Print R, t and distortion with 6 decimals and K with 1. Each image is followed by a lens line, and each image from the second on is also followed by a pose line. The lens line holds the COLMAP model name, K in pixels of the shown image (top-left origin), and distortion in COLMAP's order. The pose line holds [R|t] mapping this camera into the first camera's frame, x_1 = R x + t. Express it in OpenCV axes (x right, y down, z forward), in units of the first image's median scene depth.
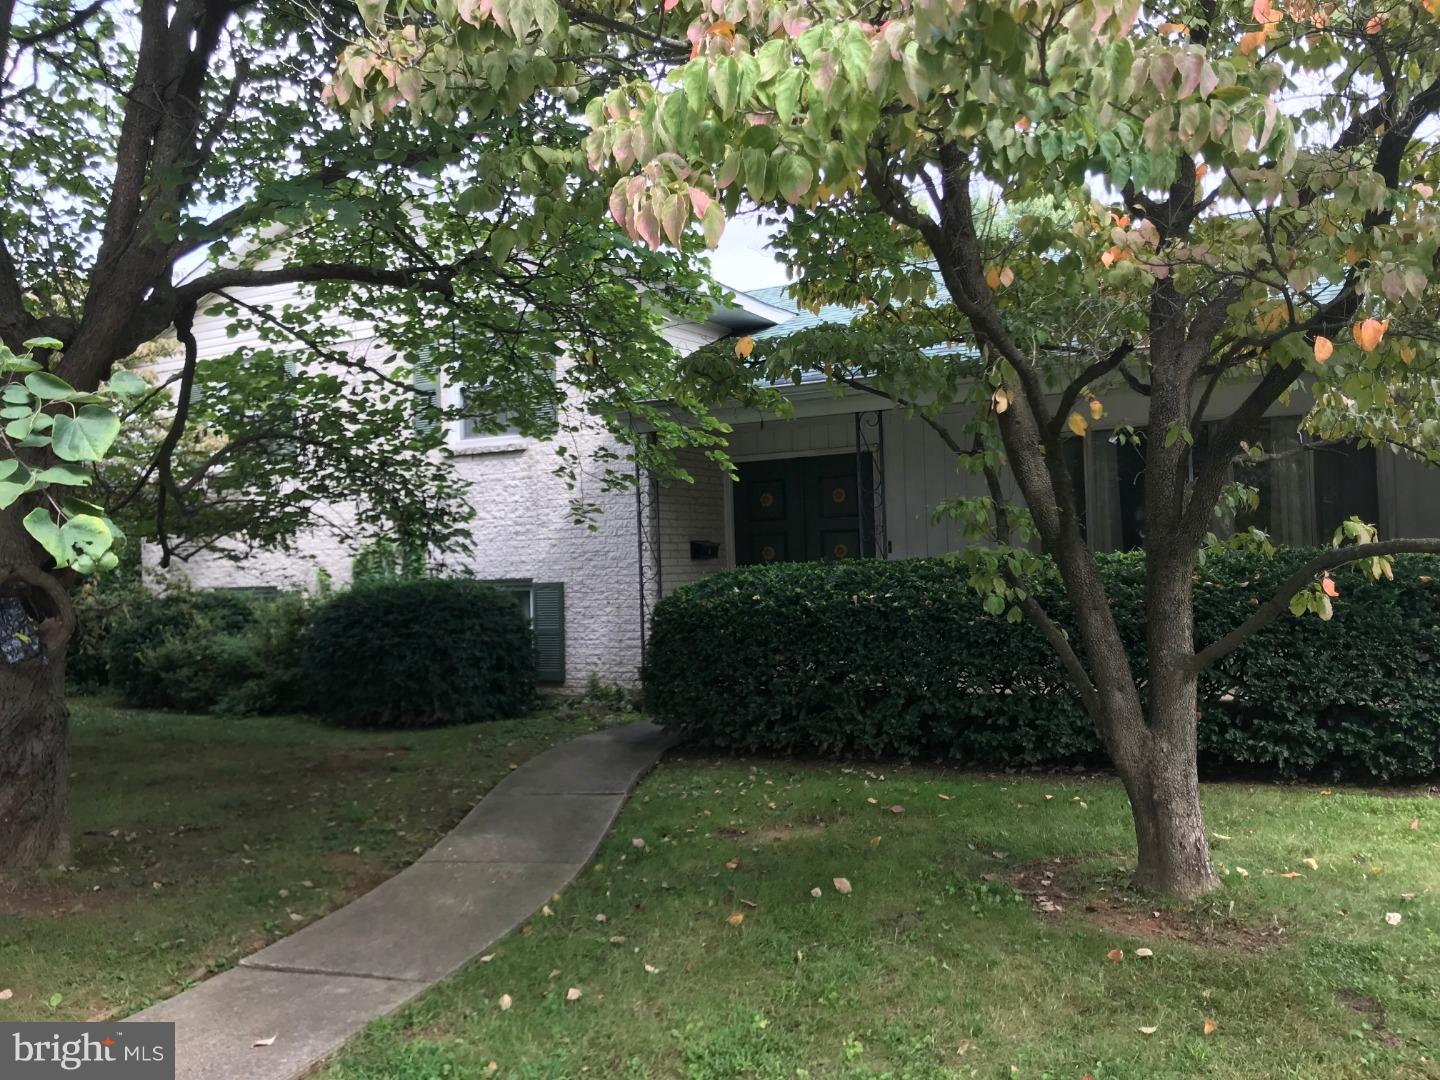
lens RADIAL K [[1179.0, 0, 719.9], [0, 1179.0, 536.7], [0, 0, 1]] dist [0.010756, -0.018043]
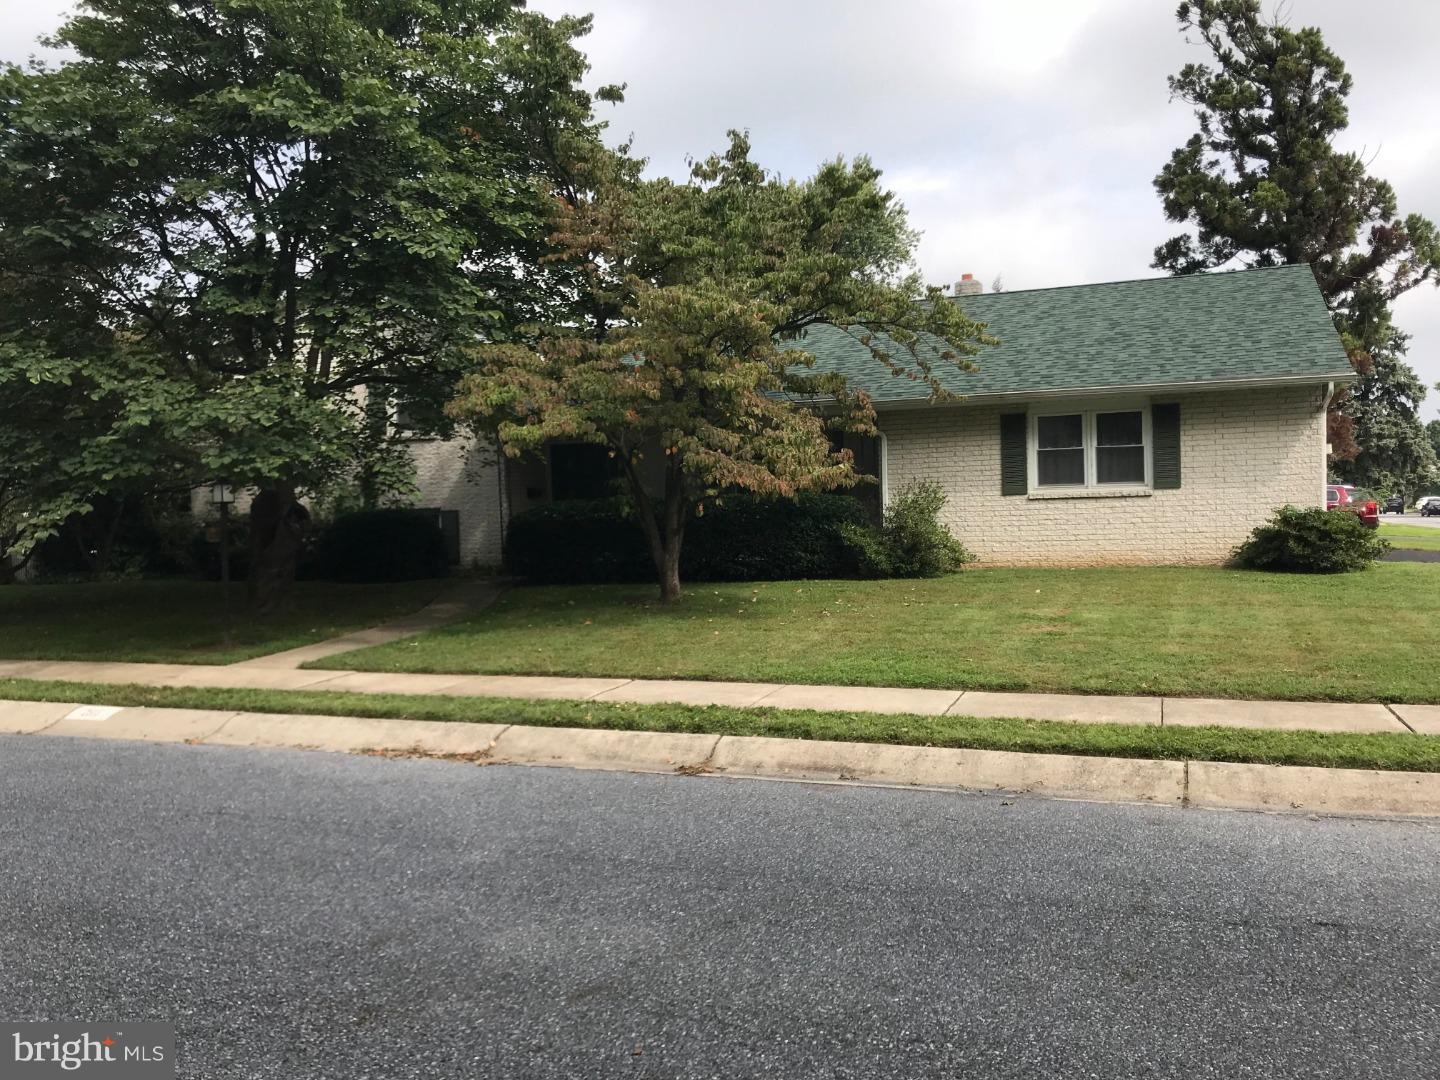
lens RADIAL K [[1179.0, 0, 723.3], [0, 1179.0, 545.2], [0, 0, 1]] dist [0.010756, -0.018043]
pose [[0.992551, -0.010153, 0.121403, 0.061537], [0.002411, 0.997963, 0.063748, -0.025361], [-0.121803, -0.062981, 0.990554, -0.987955]]
